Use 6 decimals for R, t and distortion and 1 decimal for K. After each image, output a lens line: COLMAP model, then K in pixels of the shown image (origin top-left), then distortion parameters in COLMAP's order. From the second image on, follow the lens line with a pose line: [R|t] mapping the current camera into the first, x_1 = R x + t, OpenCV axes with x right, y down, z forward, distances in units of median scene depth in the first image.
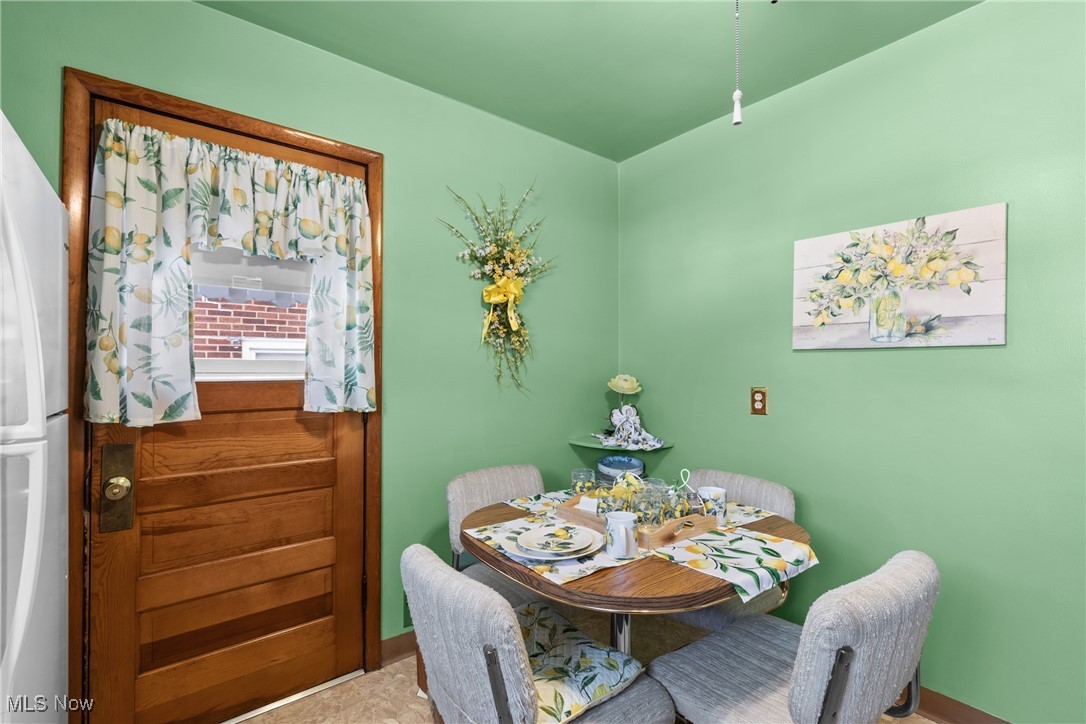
lens RADIAL K [[489.3, 0, 543.0], [0, 489.3, 362.0], [0, 0, 1]] dist [0.002427, 0.000121]
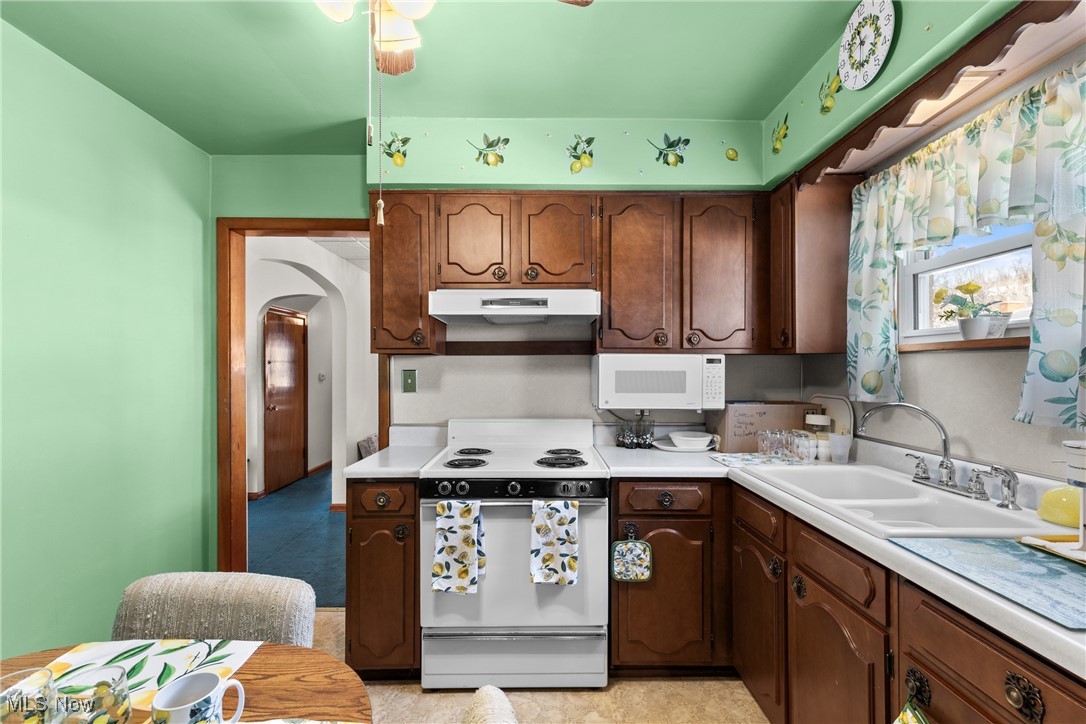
lens RADIAL K [[489.3, 0, 543.0], [0, 489.3, 362.0], [0, 0, 1]] dist [0.002427, 0.000121]
pose [[-0.796610, 0.006585, 0.604457, -0.401336], [-0.005261, 0.999827, -0.017826, -0.046819], [-0.604470, -0.017380, -0.796438, 0.941112]]
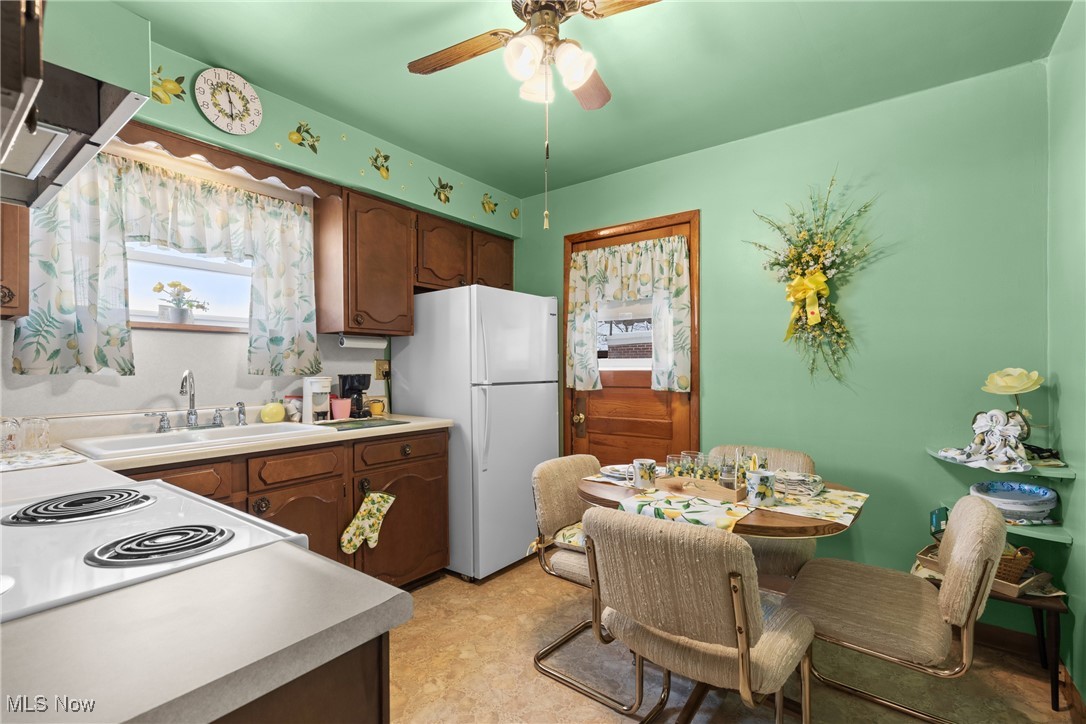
lens RADIAL K [[483.6, 0, 546.0], [0, 483.6, 369.5], [0, 0, 1]] dist [0.004102, -0.000020]
pose [[0.266027, -0.001270, -0.963965, 1.138720], [0.014287, 0.999894, 0.002626, 0.028453], [0.963860, -0.014471, 0.266017, 0.265336]]
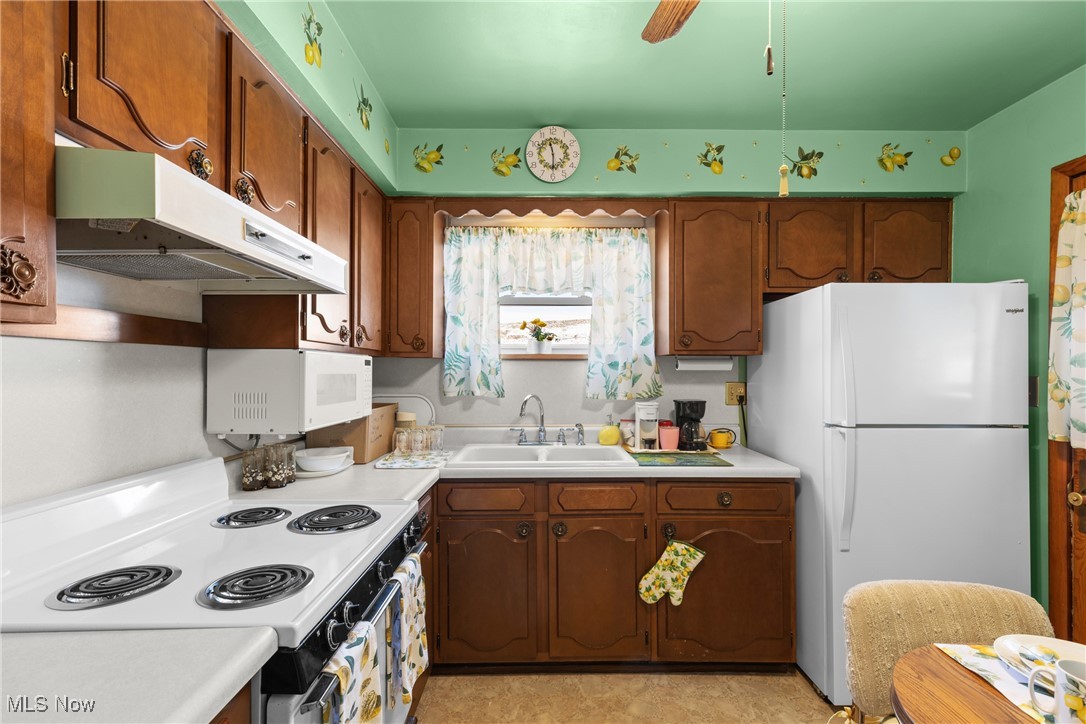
lens RADIAL K [[483.6, 0, 546.0], [0, 483.6, 369.5], [0, 0, 1]] dist [0.004102, -0.000020]
pose [[-0.601747, -0.006218, -0.798663, 0.817501], [0.002658, 0.999949, -0.009788, -0.045531], [0.798683, -0.008013, -0.601699, 0.638045]]
